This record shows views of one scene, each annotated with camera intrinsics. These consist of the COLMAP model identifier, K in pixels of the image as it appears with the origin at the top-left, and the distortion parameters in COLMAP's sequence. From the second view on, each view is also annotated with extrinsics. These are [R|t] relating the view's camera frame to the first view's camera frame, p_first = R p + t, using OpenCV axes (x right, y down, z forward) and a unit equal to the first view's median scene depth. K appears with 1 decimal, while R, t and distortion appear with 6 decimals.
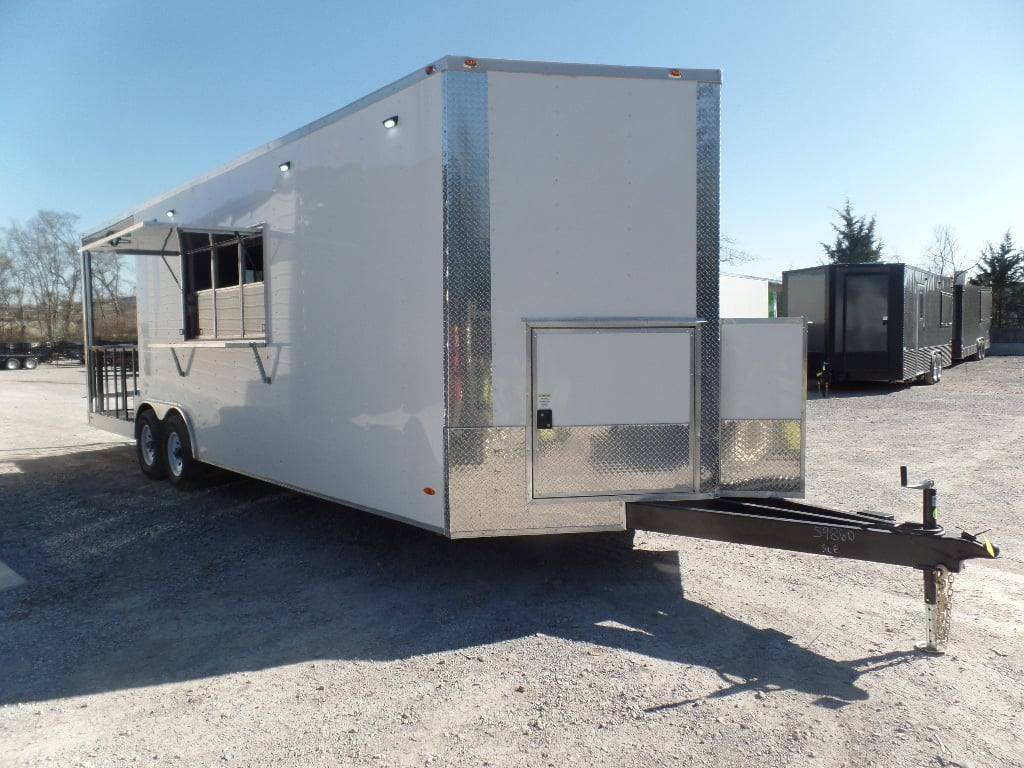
lens RADIAL K [[696.2, 0, 512.0], [0, 696.2, 384.0], [0, 0, 1]] dist [-0.002488, -0.005530]
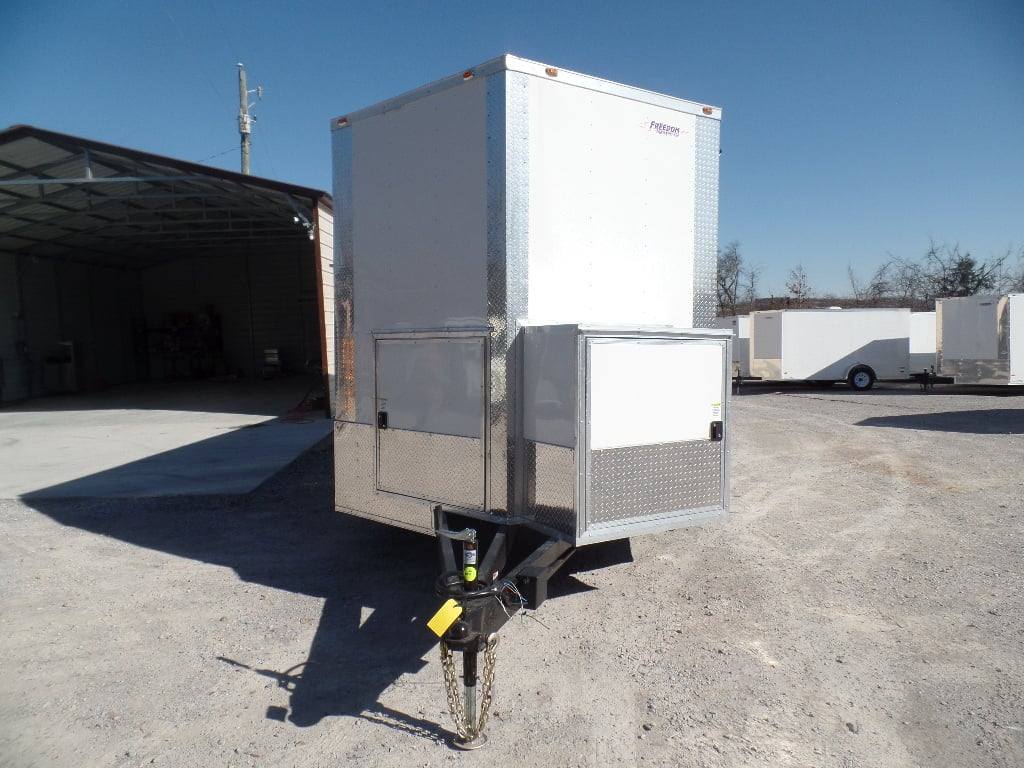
lens RADIAL K [[696.2, 0, 512.0], [0, 696.2, 384.0], [0, 0, 1]] dist [-0.002488, -0.005530]
pose [[0.646932, 0.045967, -0.761161, 1.039750], [-0.044613, 0.998753, 0.022397, -0.042688], [0.761241, 0.019469, 0.648176, 0.432213]]
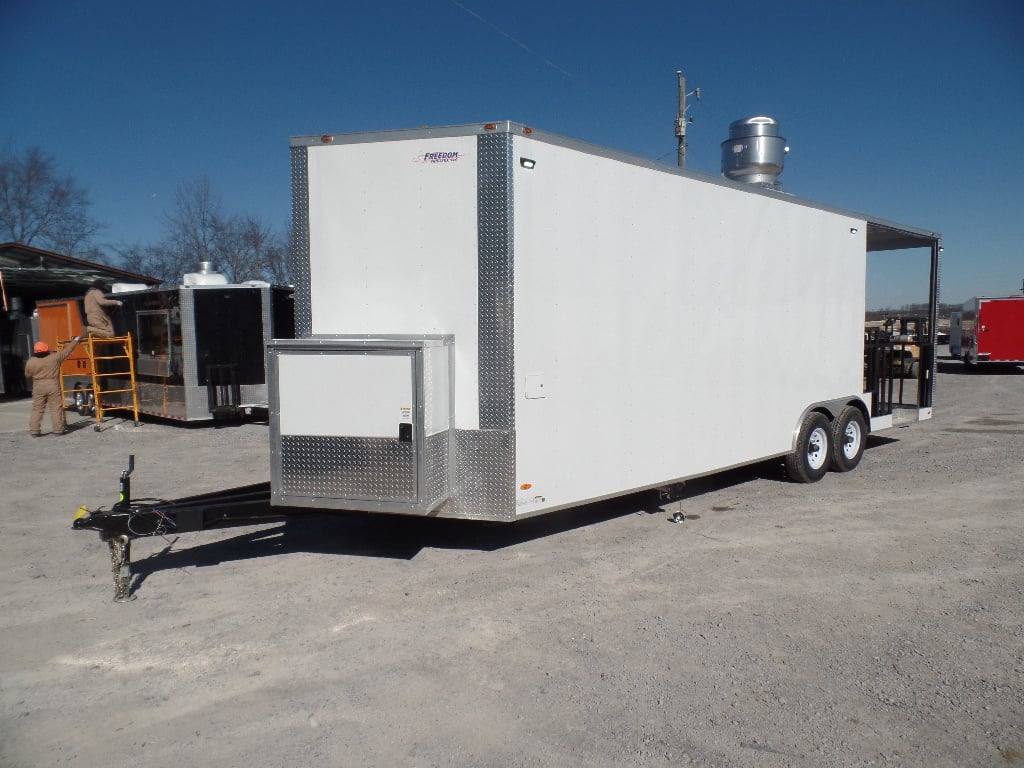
lens RADIAL K [[696.2, 0, 512.0], [0, 696.2, 384.0], [0, 0, 1]] dist [-0.002488, -0.005530]
pose [[-0.047697, 0.077569, -0.995845, 1.556286], [-0.052101, 0.995430, 0.080032, -0.138228], [0.997502, 0.055702, -0.043437, 1.487879]]
